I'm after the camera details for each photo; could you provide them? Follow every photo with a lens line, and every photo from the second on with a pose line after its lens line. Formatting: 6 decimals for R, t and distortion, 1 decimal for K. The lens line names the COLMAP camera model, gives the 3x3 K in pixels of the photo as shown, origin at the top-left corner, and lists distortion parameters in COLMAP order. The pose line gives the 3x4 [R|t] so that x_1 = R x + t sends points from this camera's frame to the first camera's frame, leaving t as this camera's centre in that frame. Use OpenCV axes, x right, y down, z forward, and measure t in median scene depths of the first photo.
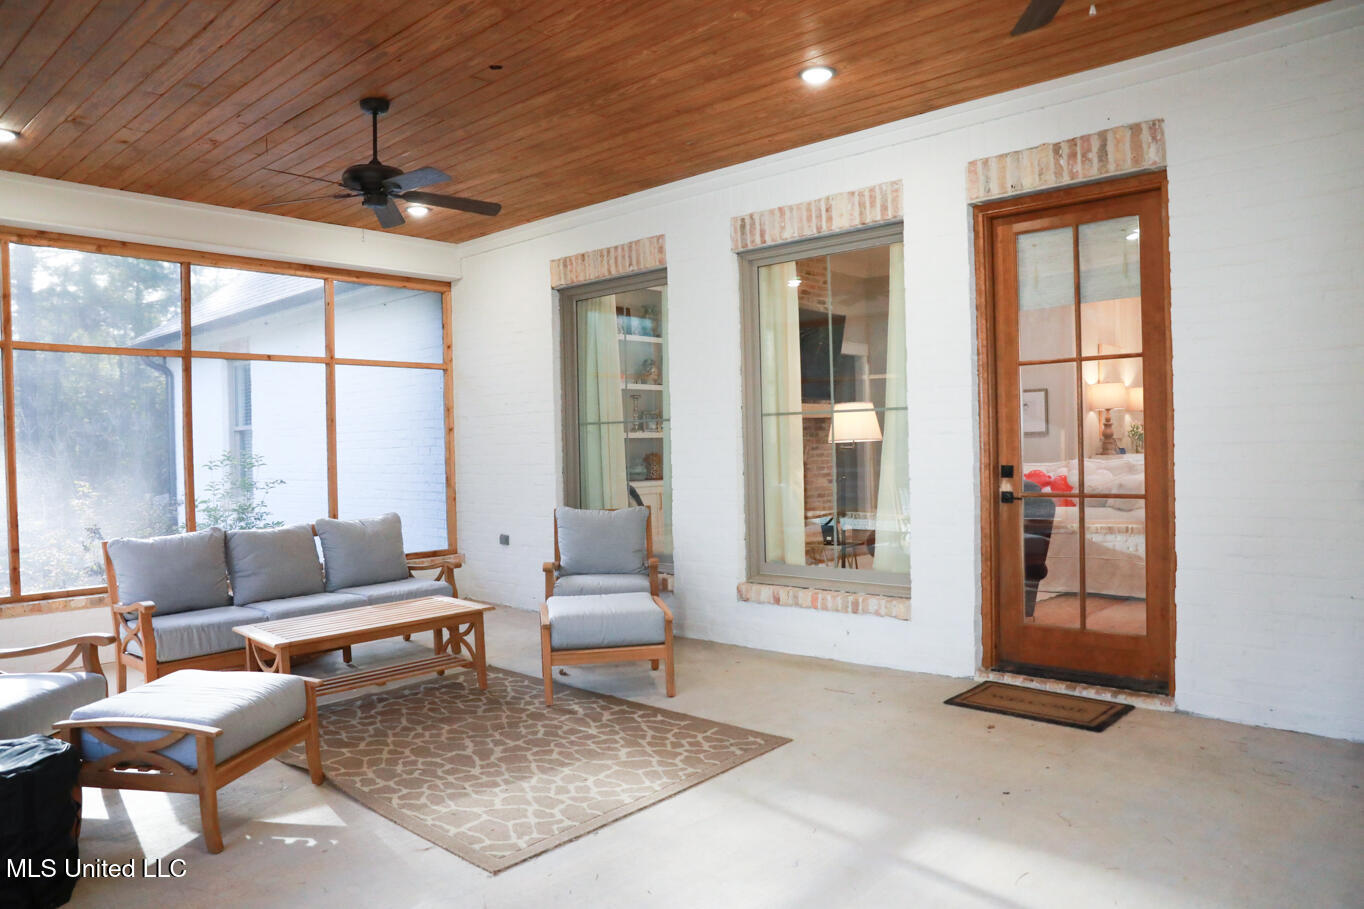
lens RADIAL K [[932.3, 0, 682.0], [0, 932.3, 454.5], [0, 0, 1]] dist [-0.108488, 0.081693]
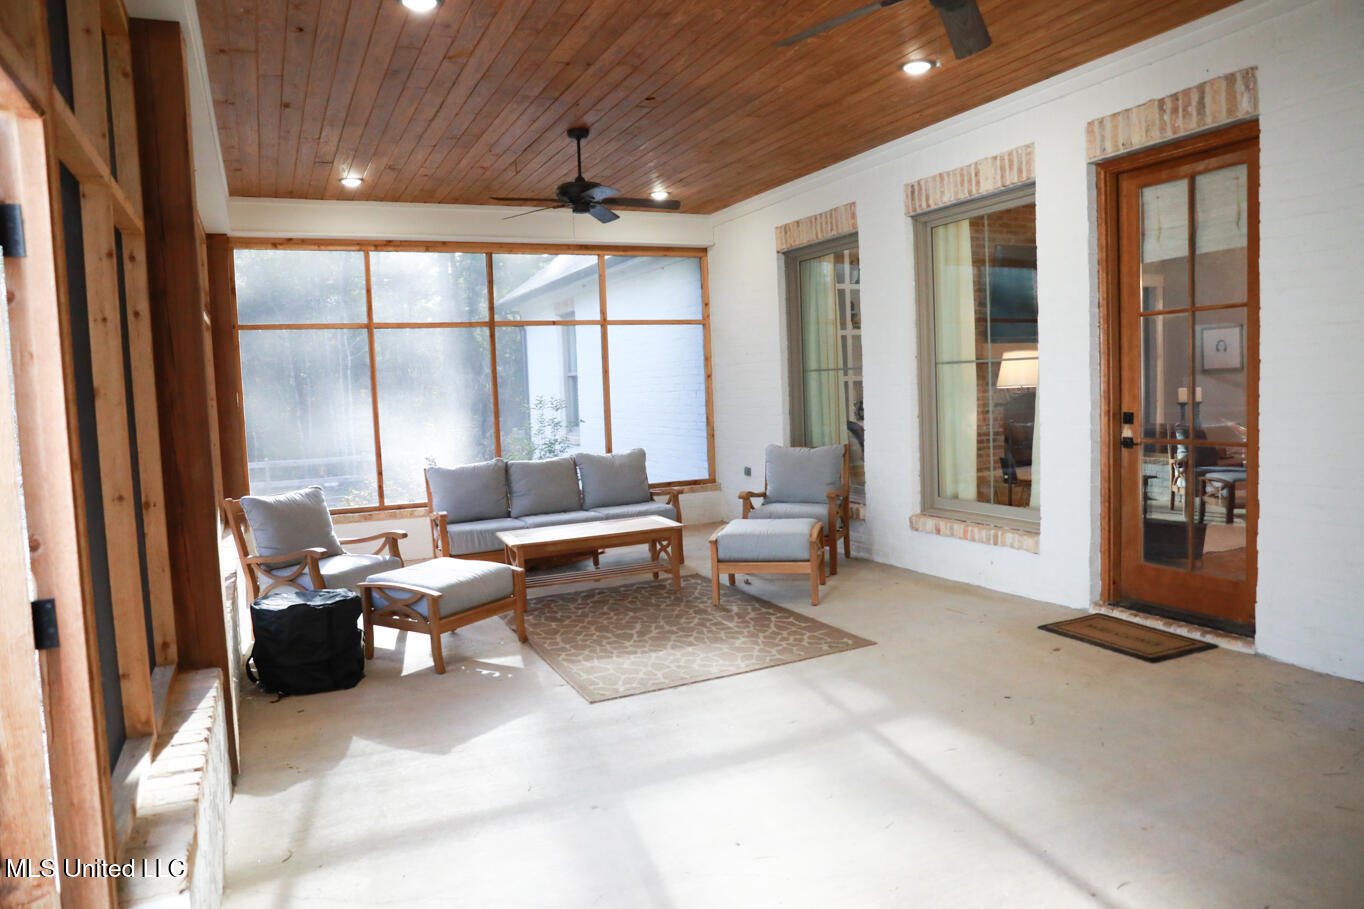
lens RADIAL K [[932.3, 0, 682.0], [0, 932.3, 454.5], [0, 0, 1]] dist [-0.108488, 0.081693]
pose [[0.921503, 0.015009, -0.388081, 0.303635], [0.013973, 0.997325, 0.071753, -0.023029], [0.388120, -0.071543, 0.918828, -0.163713]]
